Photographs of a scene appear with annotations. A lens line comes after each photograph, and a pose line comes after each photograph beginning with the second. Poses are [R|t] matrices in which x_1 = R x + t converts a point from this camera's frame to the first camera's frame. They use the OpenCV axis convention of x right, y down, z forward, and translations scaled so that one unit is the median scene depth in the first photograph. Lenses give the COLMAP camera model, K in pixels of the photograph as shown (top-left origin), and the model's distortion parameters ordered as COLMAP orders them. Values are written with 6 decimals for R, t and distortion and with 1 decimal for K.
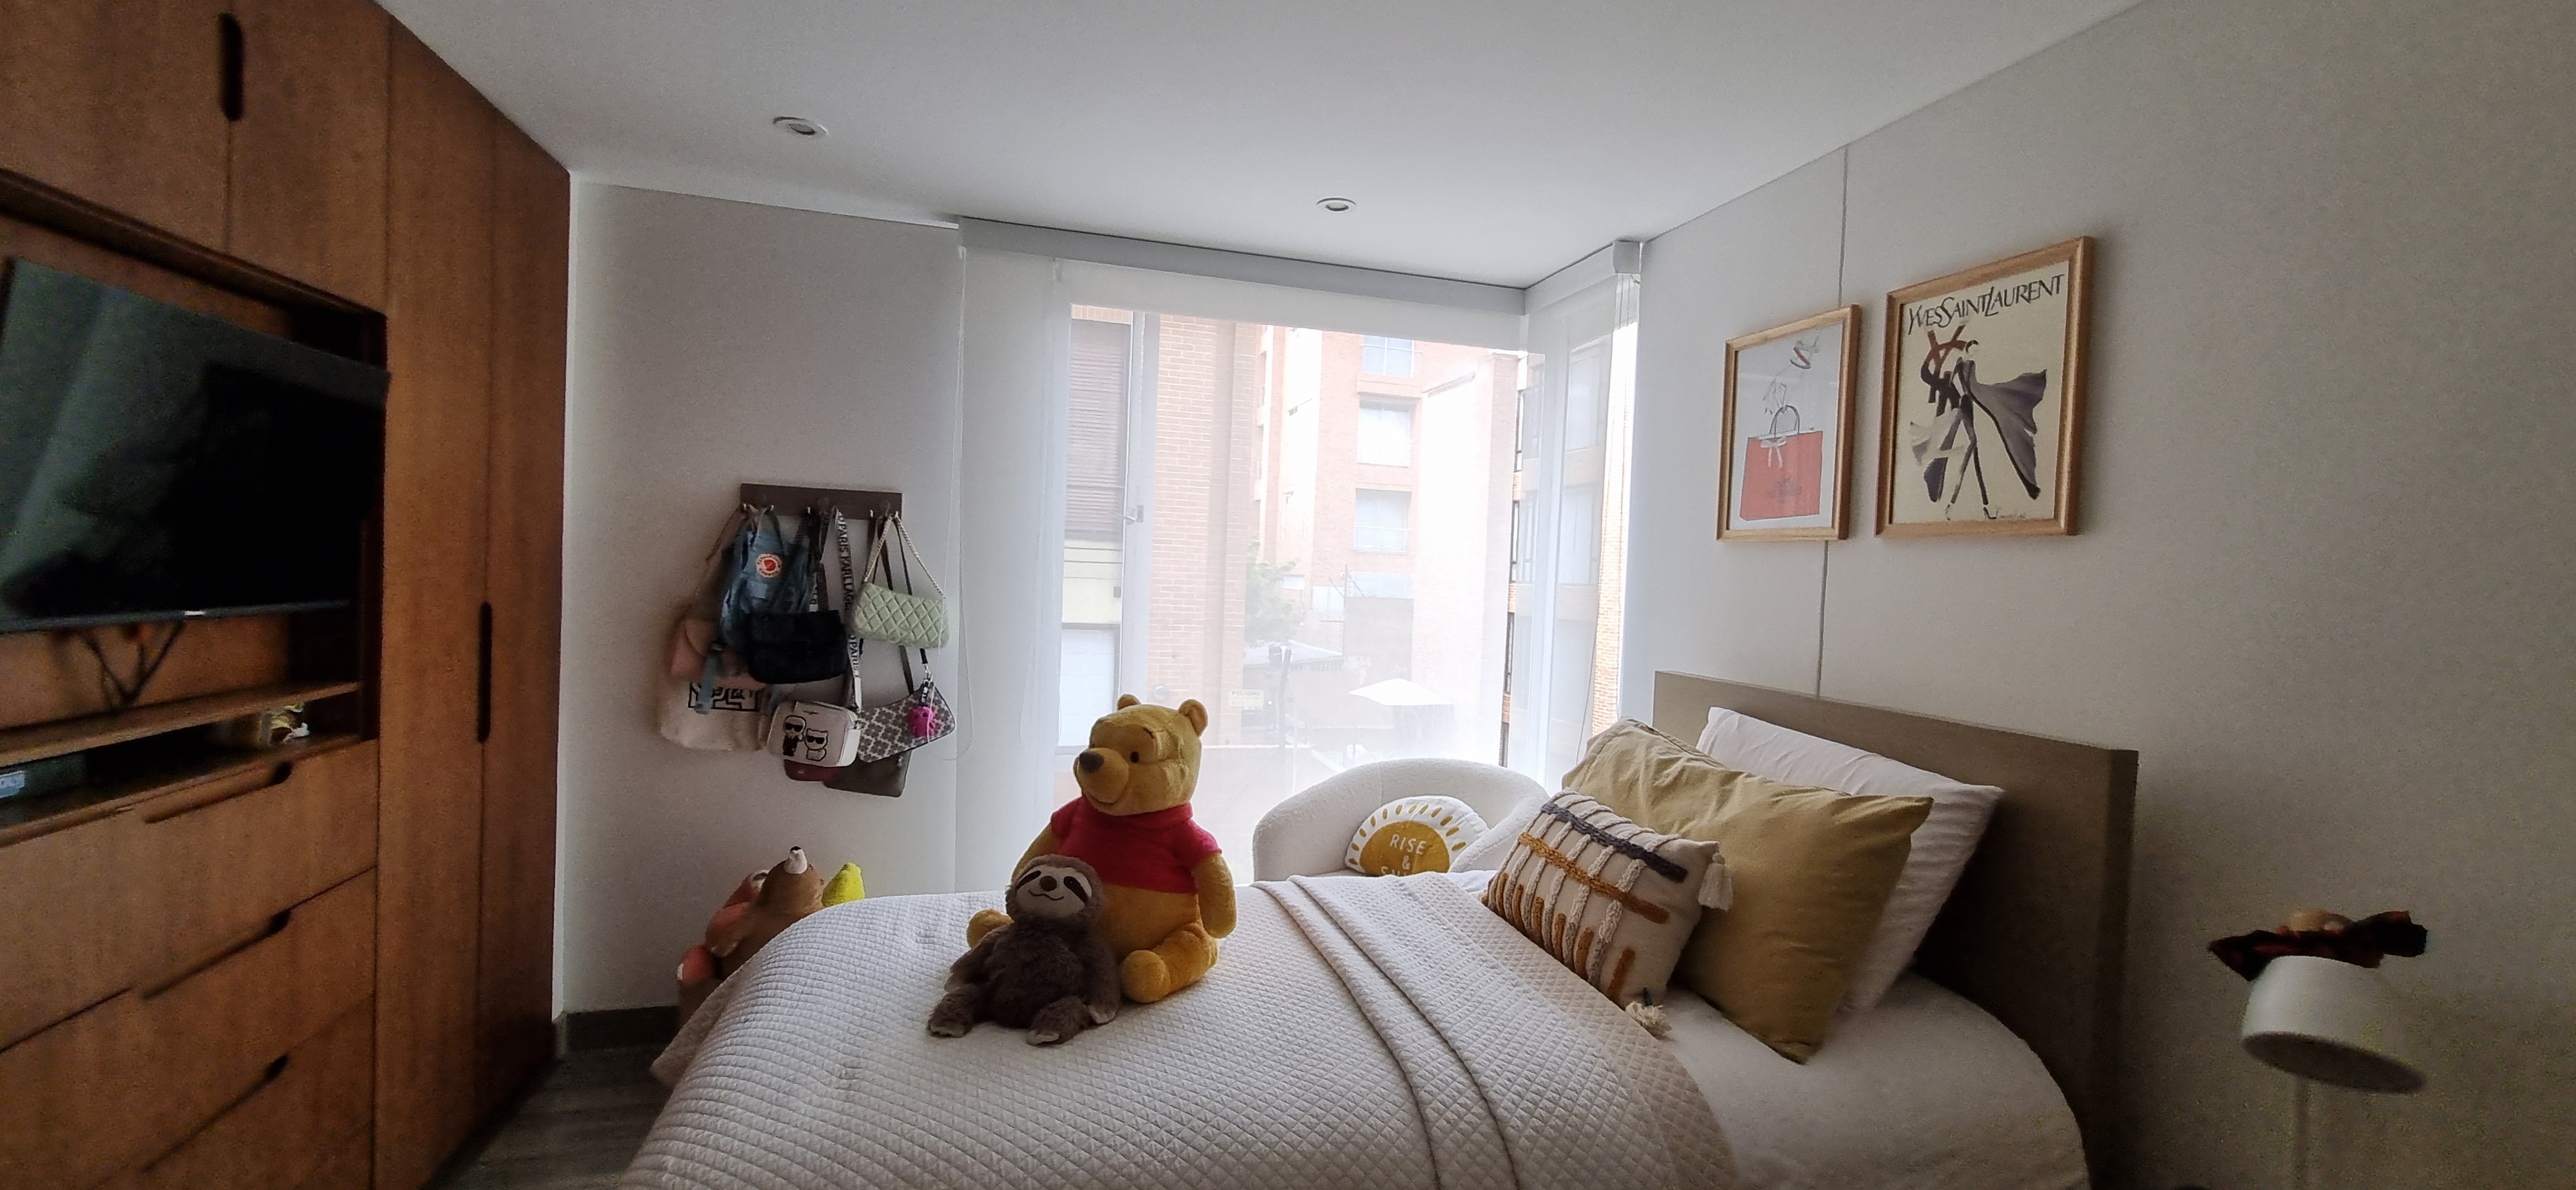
lens RADIAL K [[1023.7, 0, 1300.0], [0, 1023.7, 600.2], [0, 0, 1]] dist [0.000975, 0.000681]
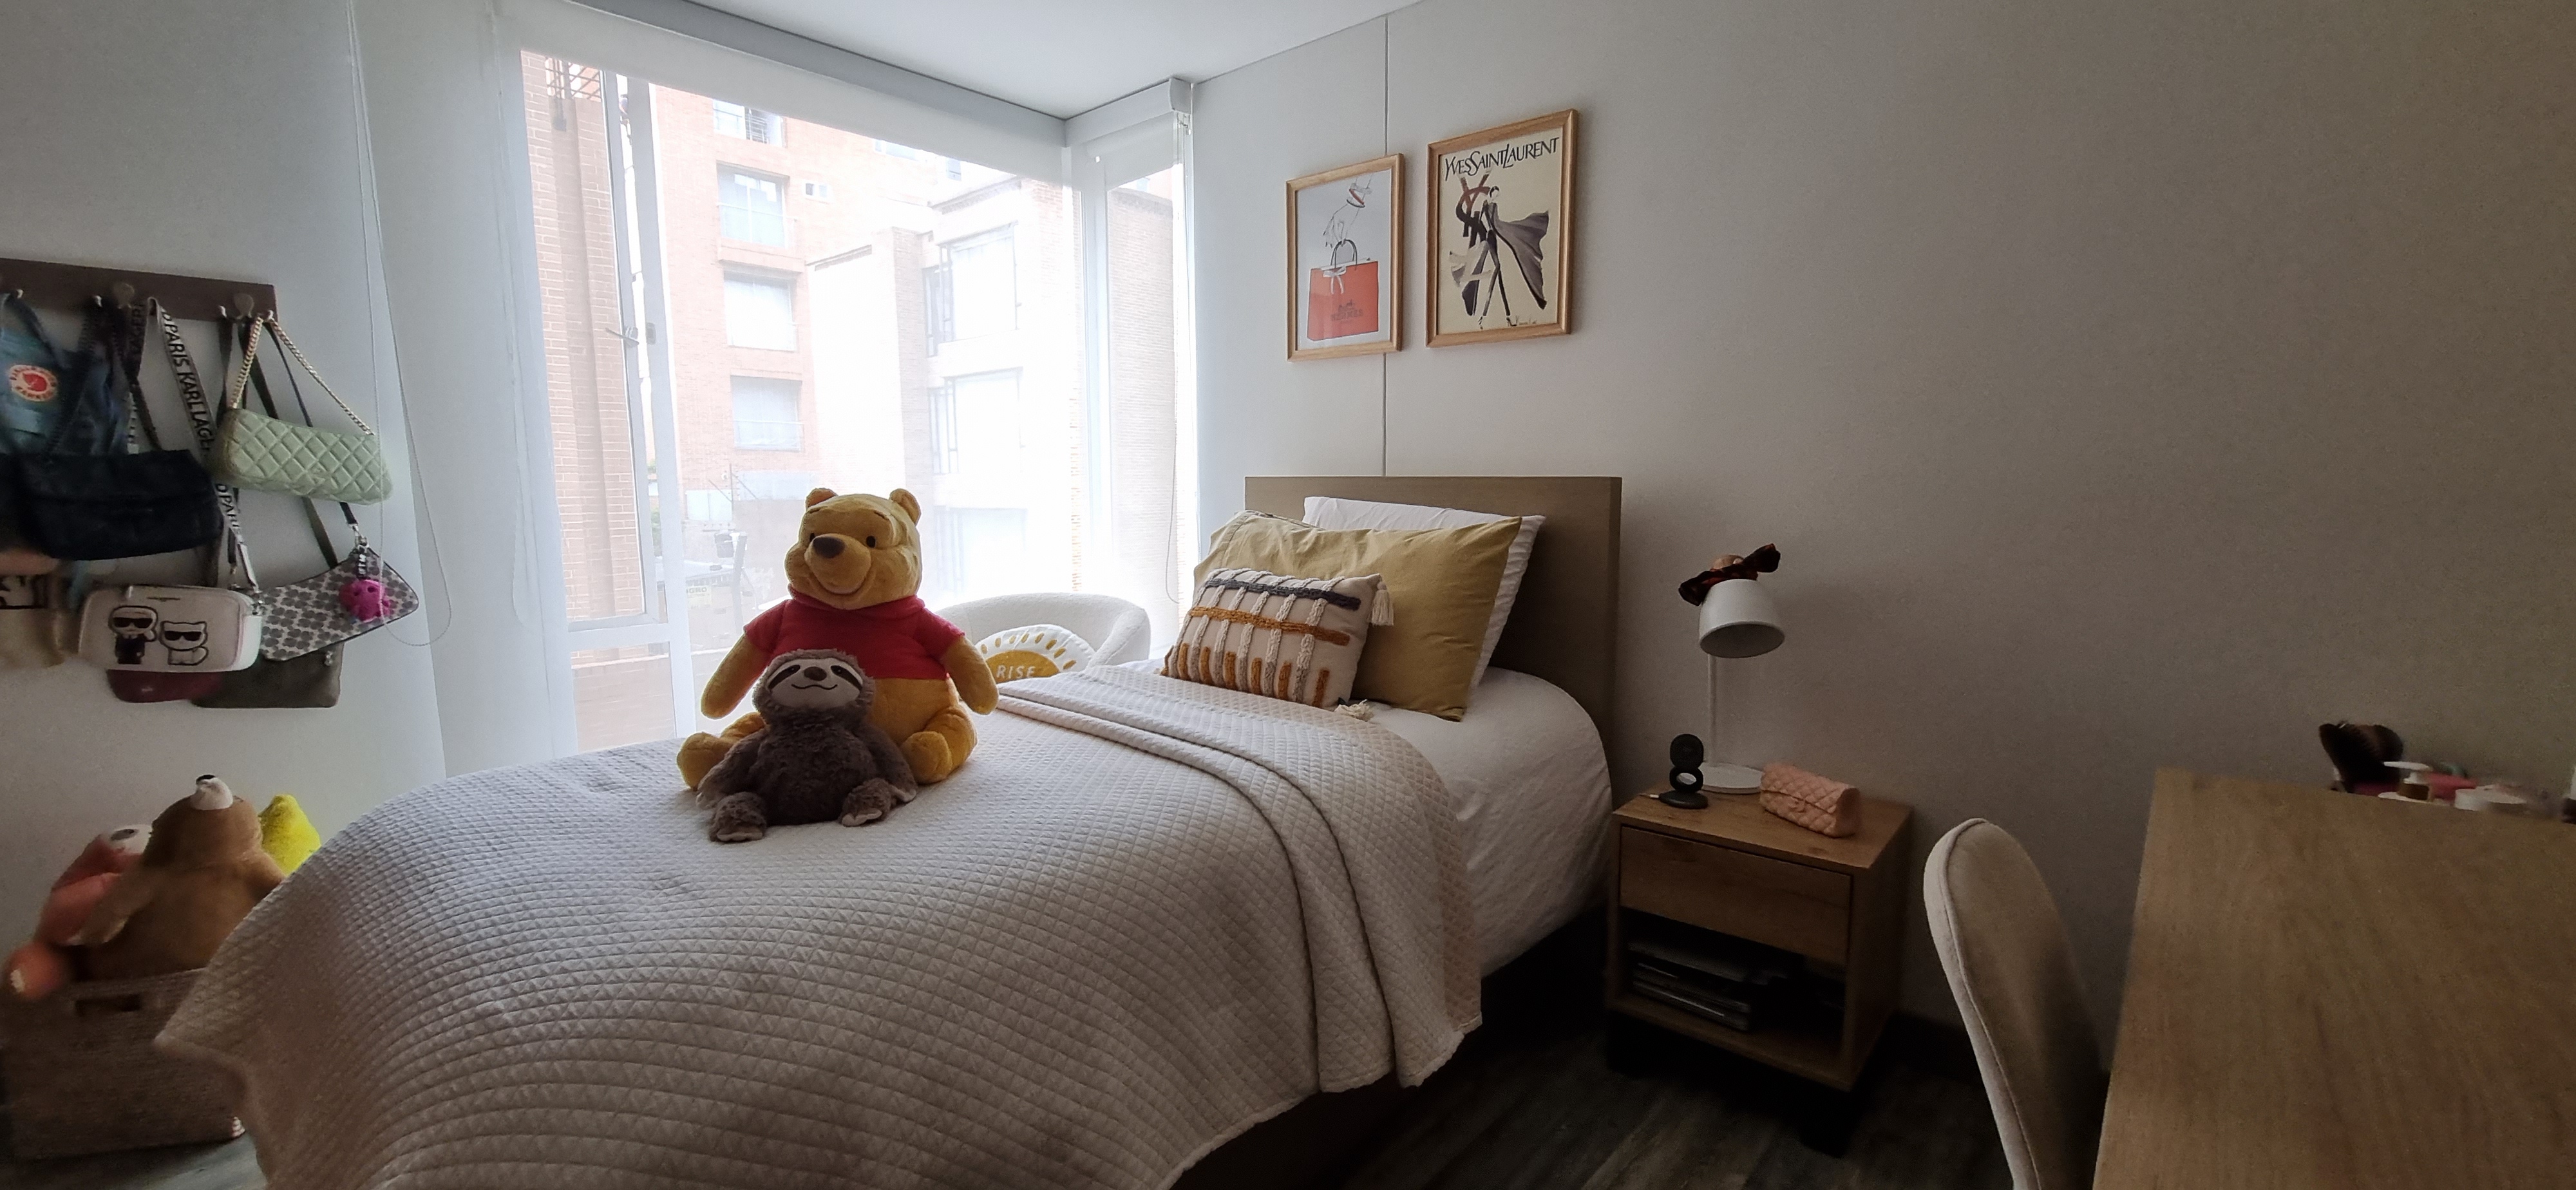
lens RADIAL K [[1022.0, 0, 1300.4], [0, 1022.0, 602.2], [0, 0, 1]] dist [0.007633, -0.004050]
pose [[0.841714, -0.105249, 0.529566, -0.284442], [0.051964, 0.992055, 0.114572, 0.104254], [-0.537418, -0.068919, 0.840495, 0.004362]]
